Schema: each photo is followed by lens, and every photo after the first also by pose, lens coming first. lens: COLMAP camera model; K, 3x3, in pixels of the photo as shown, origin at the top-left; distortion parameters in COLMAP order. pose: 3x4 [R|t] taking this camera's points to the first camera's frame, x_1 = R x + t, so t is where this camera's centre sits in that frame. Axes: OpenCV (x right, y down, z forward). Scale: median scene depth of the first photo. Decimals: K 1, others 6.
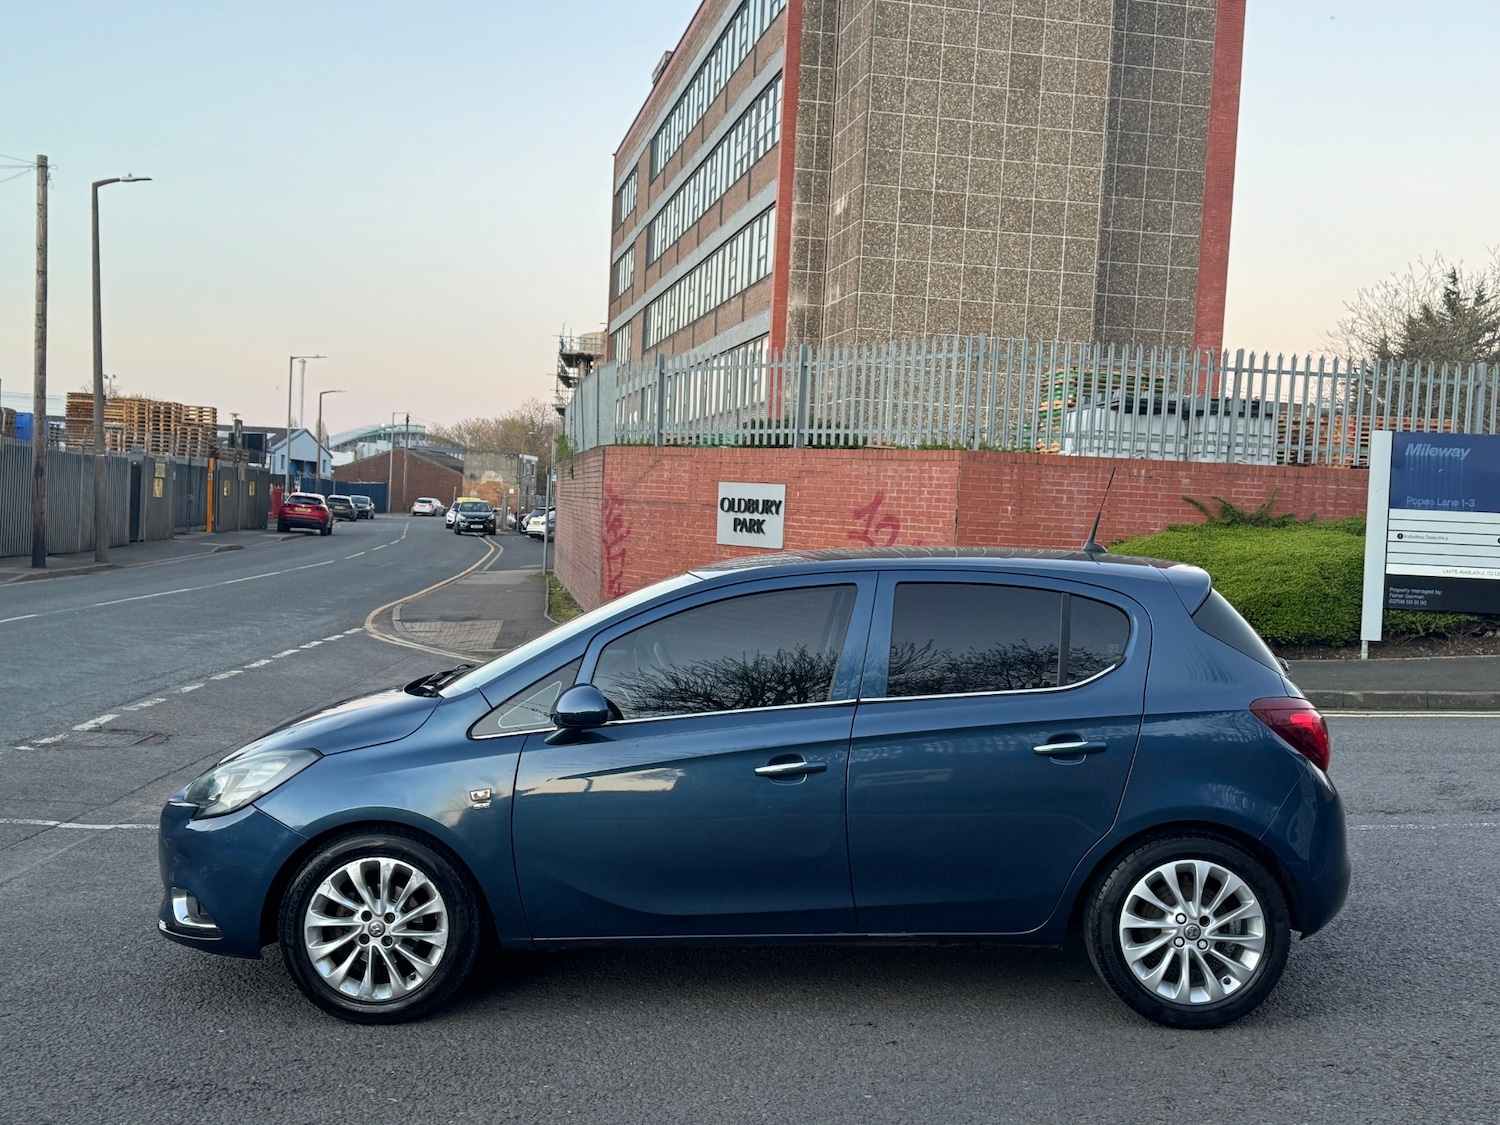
lens RADIAL K [[1579.6, 0, 757.2], [0, 1579.6, 559.5], [0, 0, 1]] dist [0.217427, -0.495919]
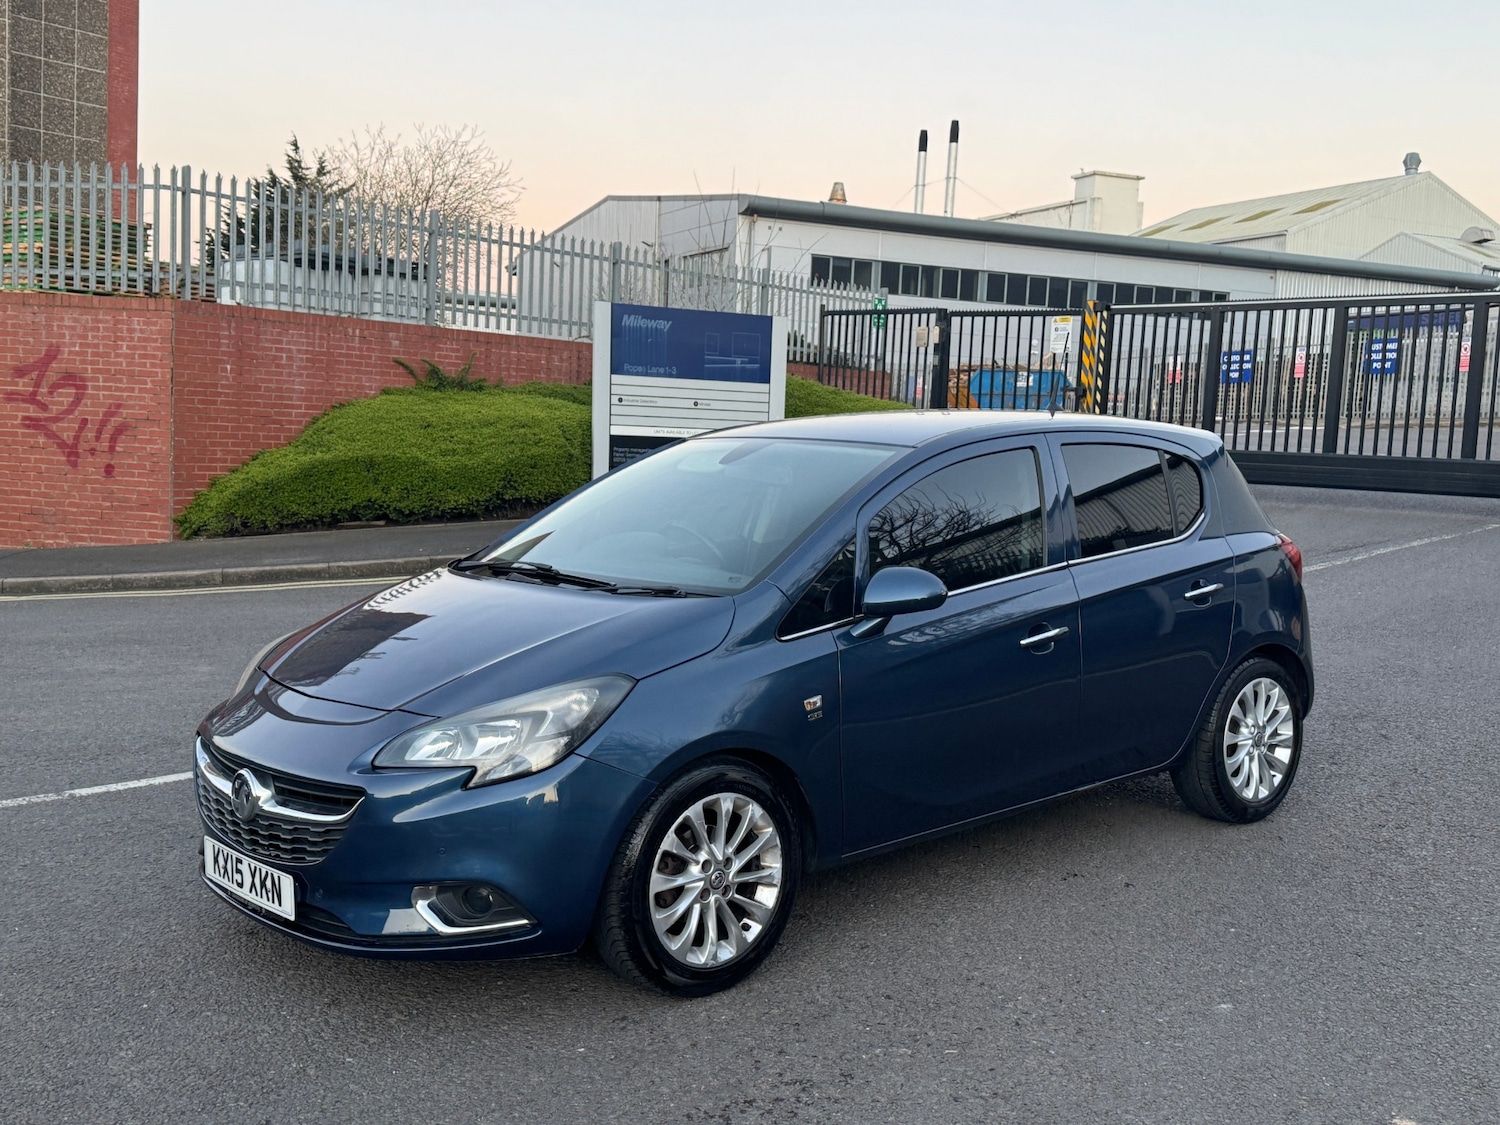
lens RADIAL K [[1579.6, 0, 757.2], [0, 1579.6, 559.5], [0, 0, 1]] dist [0.217427, -0.495919]
pose [[0.744804, -0.069681, 0.663635, -0.226972], [0.013013, 0.995860, 0.089960, -0.002092], [-0.667157, -0.058366, 0.742627, 0.117882]]
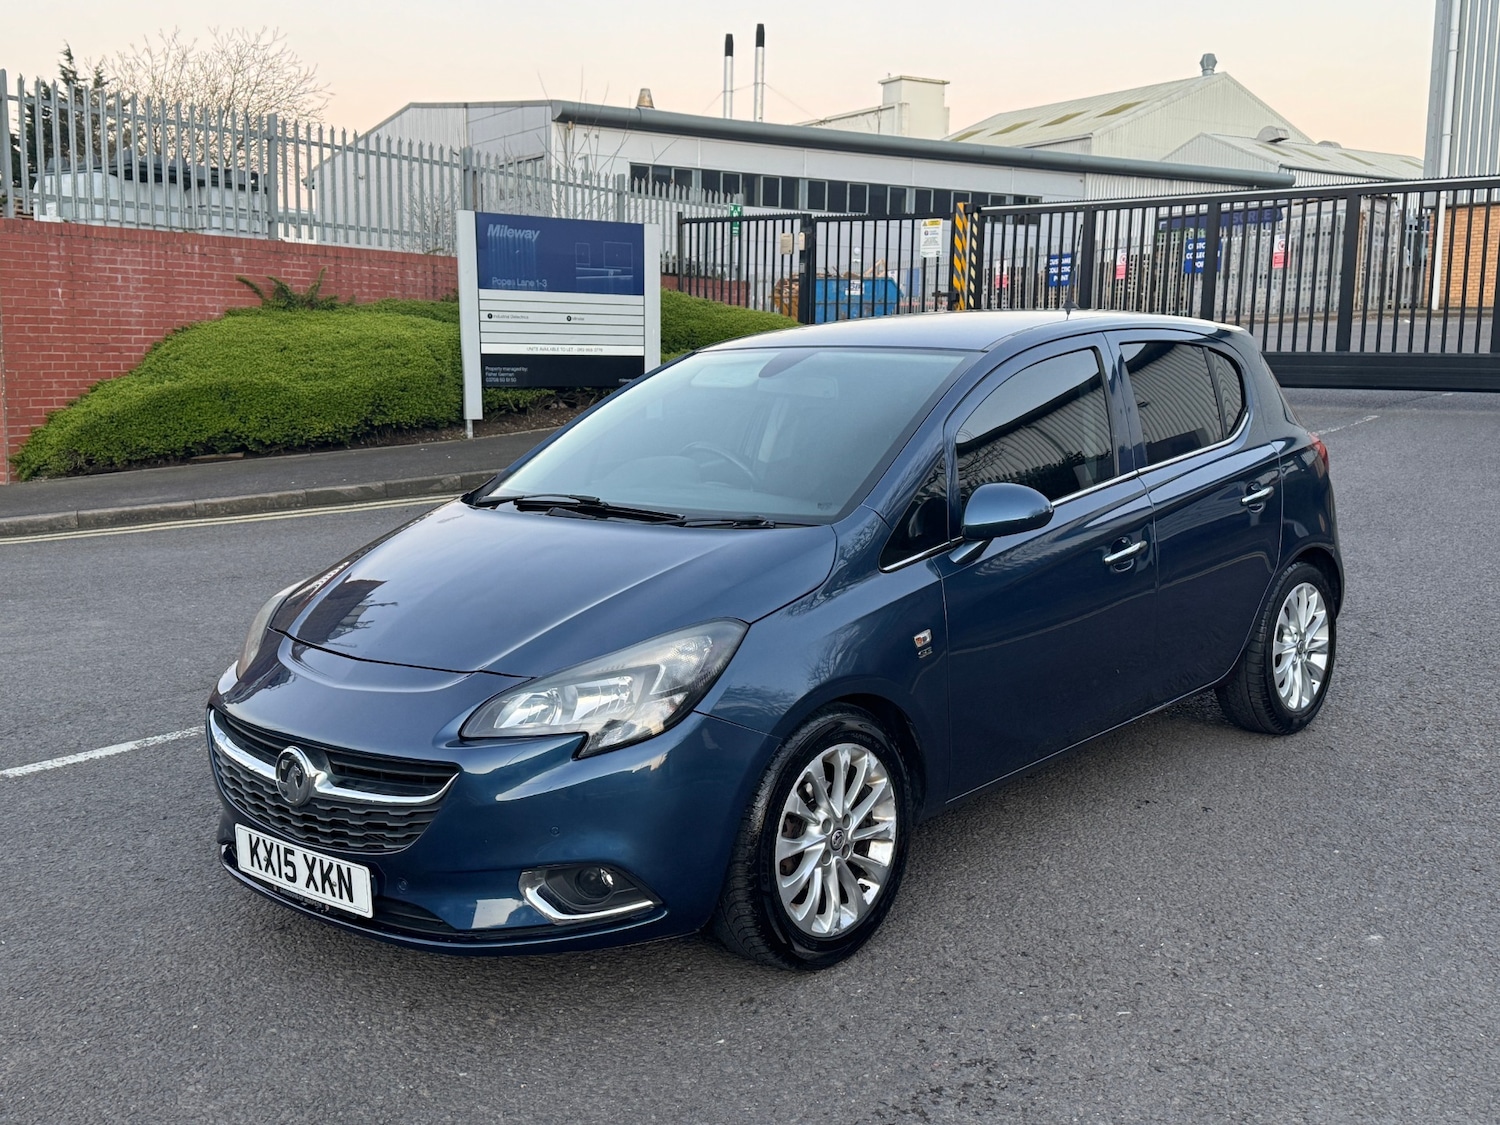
lens RADIAL K [[1579.6, 0, 757.2], [0, 1579.6, 559.5], [0, 0, 1]] dist [0.217427, -0.495919]
pose [[0.659920, -0.136373, 0.738855, -0.237348], [0.041056, 0.988466, 0.145775, -0.002041], [-0.750213, -0.065866, 0.657907, 0.167179]]
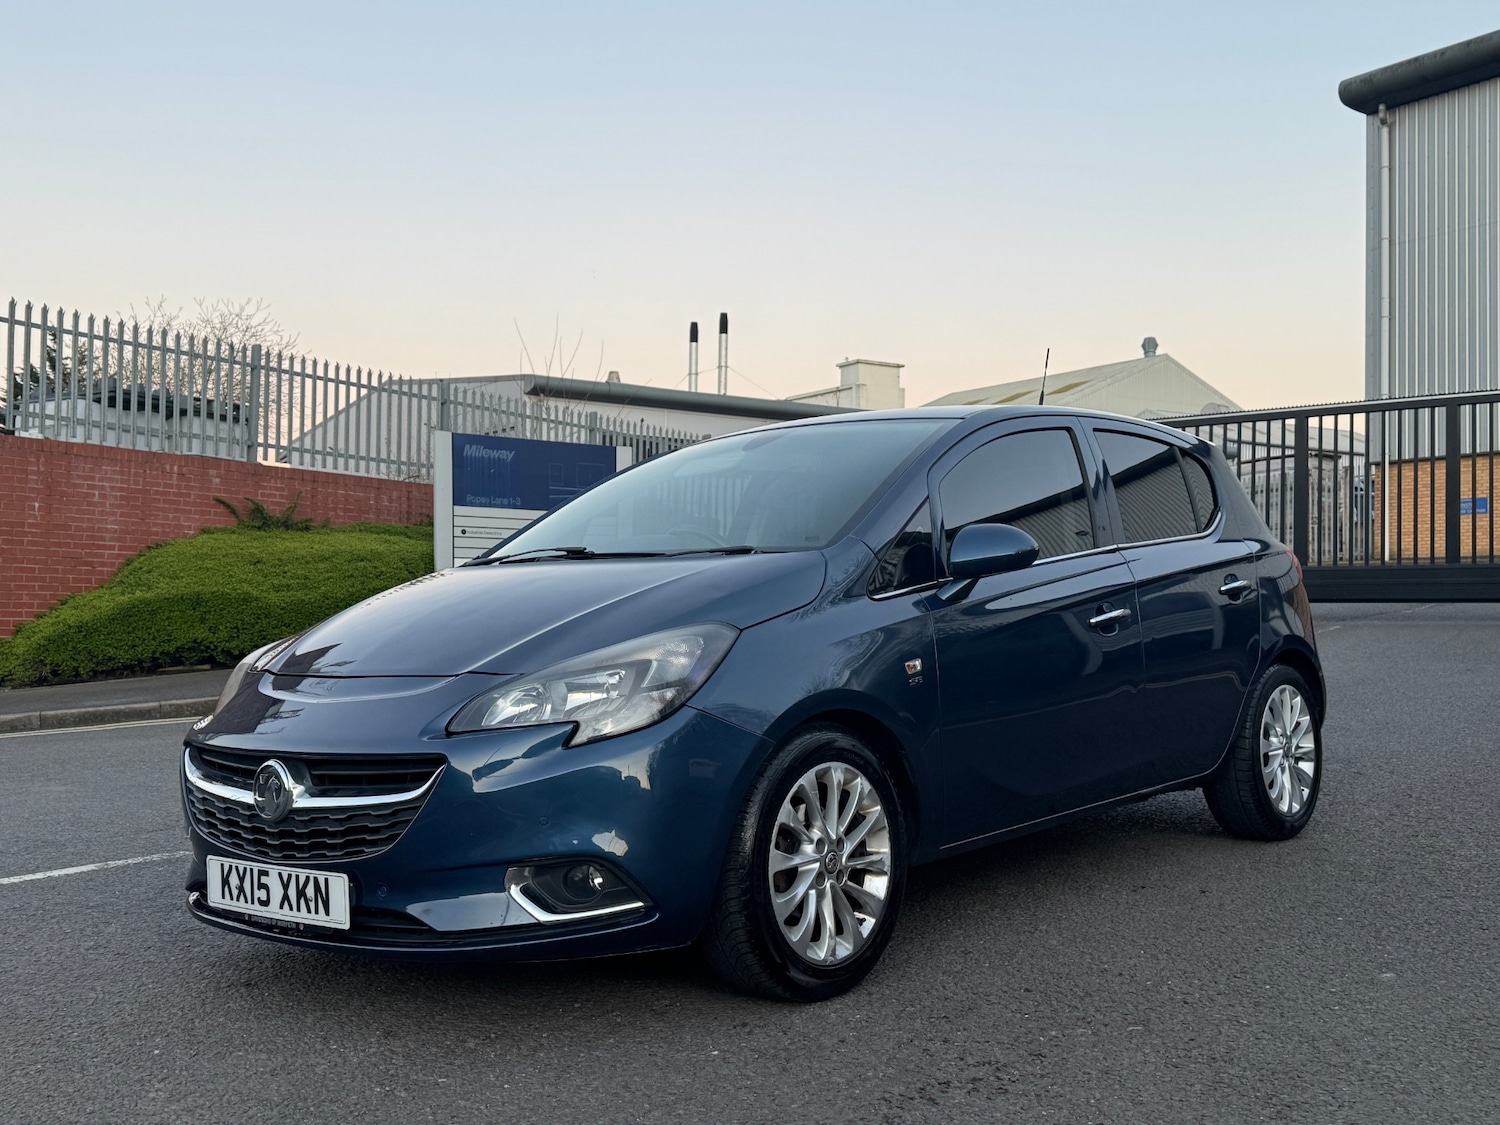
lens RADIAL K [[1579.9, 0, 750.0], [0, 1579.9, 562.5], [0, 0, 1]] dist [0.211265, -0.482432]
pose [[0.646014, -0.011732, 0.763235, -0.242266], [0.044946, 0.998732, -0.022691, 0.033238], [-0.762001, 0.048963, 0.645722, 0.169642]]
